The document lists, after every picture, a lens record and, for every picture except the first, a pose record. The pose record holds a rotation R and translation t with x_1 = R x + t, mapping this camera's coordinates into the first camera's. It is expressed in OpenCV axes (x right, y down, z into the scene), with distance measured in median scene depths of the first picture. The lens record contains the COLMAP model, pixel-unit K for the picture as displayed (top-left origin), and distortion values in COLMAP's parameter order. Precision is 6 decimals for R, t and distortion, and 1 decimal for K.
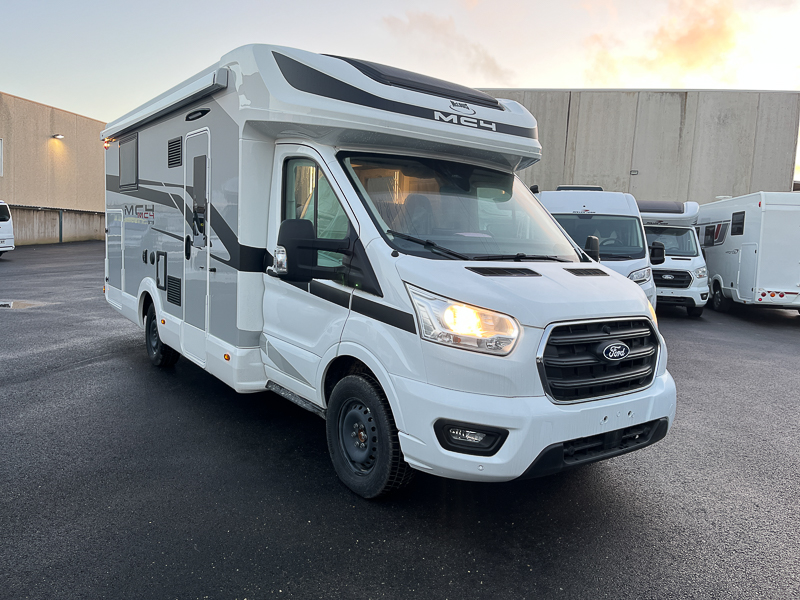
lens RADIAL K [[605.1, 0, 399.6], [0, 605.1, 301.7], [0, 0, 1]] dist [0.041731, -0.038299]
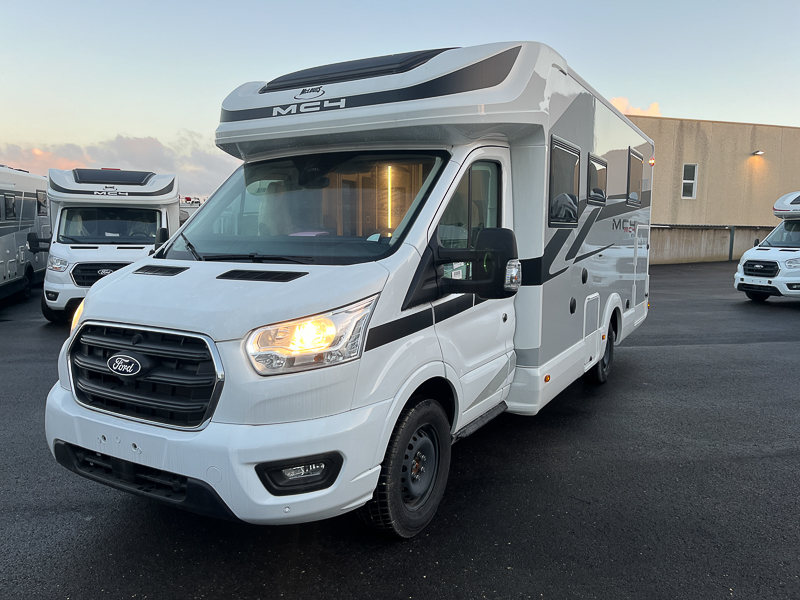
lens RADIAL K [[605.1, 0, 397.0], [0, 605.1, 299.3], [0, 0, 1]] dist [0.041731, -0.038299]
pose [[0.407564, 0.052339, -0.911675, 0.996943], [-0.085625, 0.996148, 0.018910, -0.044518], [0.909153, 0.070355, 0.410476, 0.776620]]
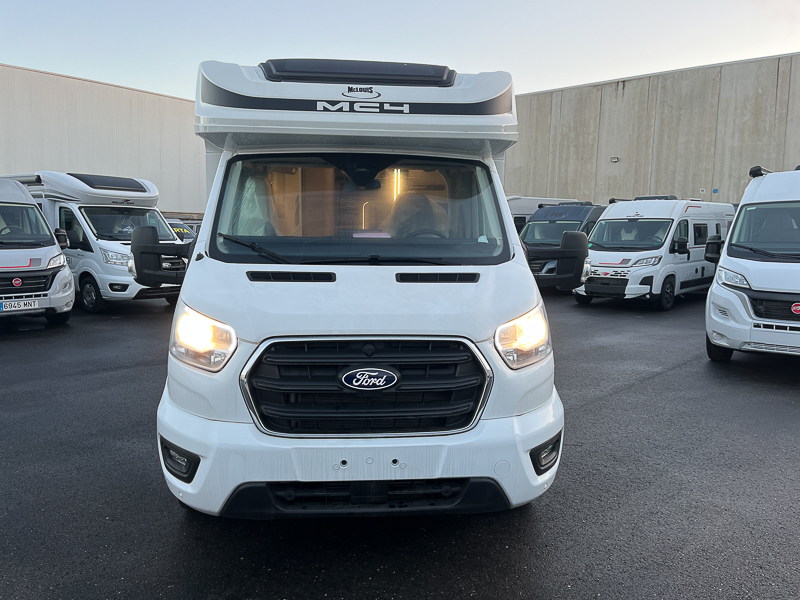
lens RADIAL K [[605.1, 0, 392.9], [0, 605.1, 297.6], [0, 0, 1]] dist [0.041731, -0.038299]
pose [[0.855553, 0.019197, -0.517360, 0.612559], [-0.028212, 0.999556, -0.009565, -0.012552], [0.516947, 0.022779, 0.855714, 0.273361]]
